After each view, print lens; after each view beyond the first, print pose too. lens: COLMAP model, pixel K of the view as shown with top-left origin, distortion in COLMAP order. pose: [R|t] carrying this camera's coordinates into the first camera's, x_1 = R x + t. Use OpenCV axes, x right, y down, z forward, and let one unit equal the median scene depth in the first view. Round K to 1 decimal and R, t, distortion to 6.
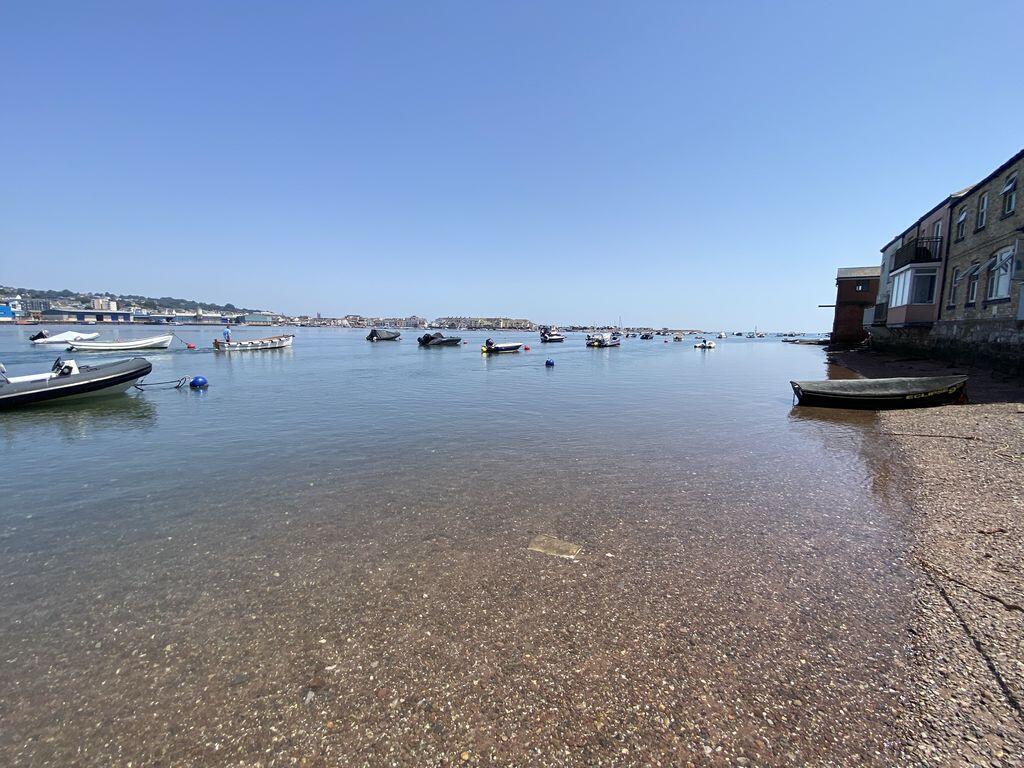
lens RADIAL K [[414.6, 0, 528.9], [0, 414.6, 381.0], [0, 0, 1]] dist [0.022201, -0.020429]
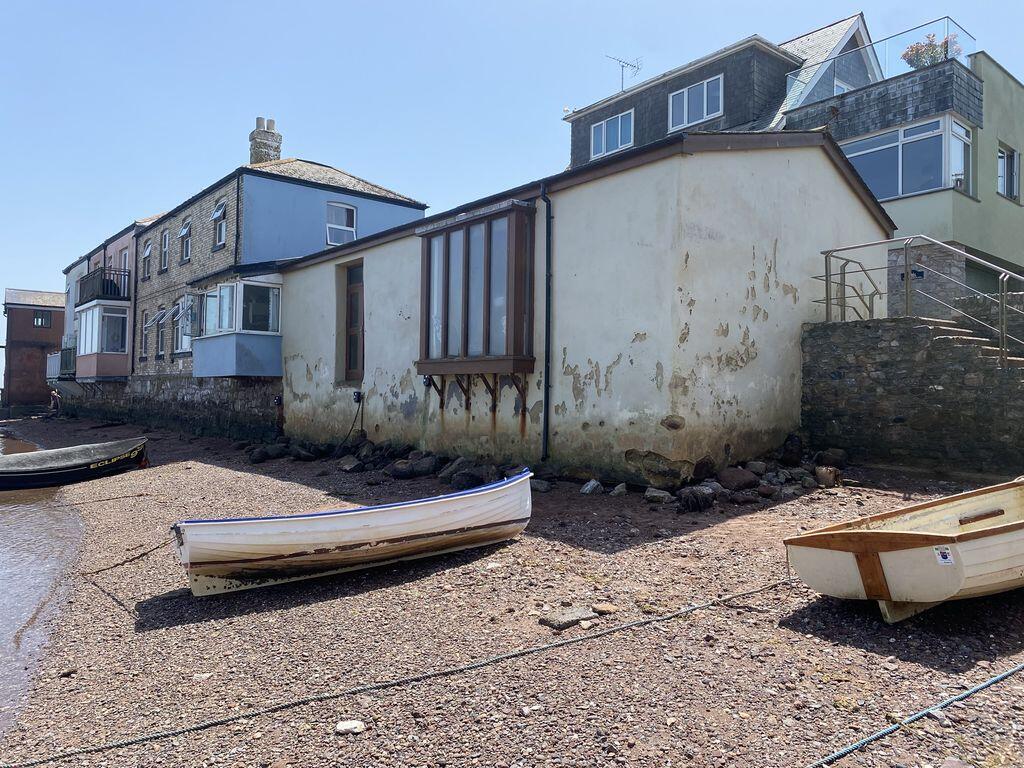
lens RADIAL K [[774.4, 0, 516.8], [0, 774.4, 379.6], [0, 0, 1]] dist [0.024958, -0.059868]
pose [[0.352477, 0.013602, 0.935721, -0.141447], [0.104674, 0.993047, -0.053864, 0.020251], [-0.929948, 0.116931, 0.348603, -0.198682]]
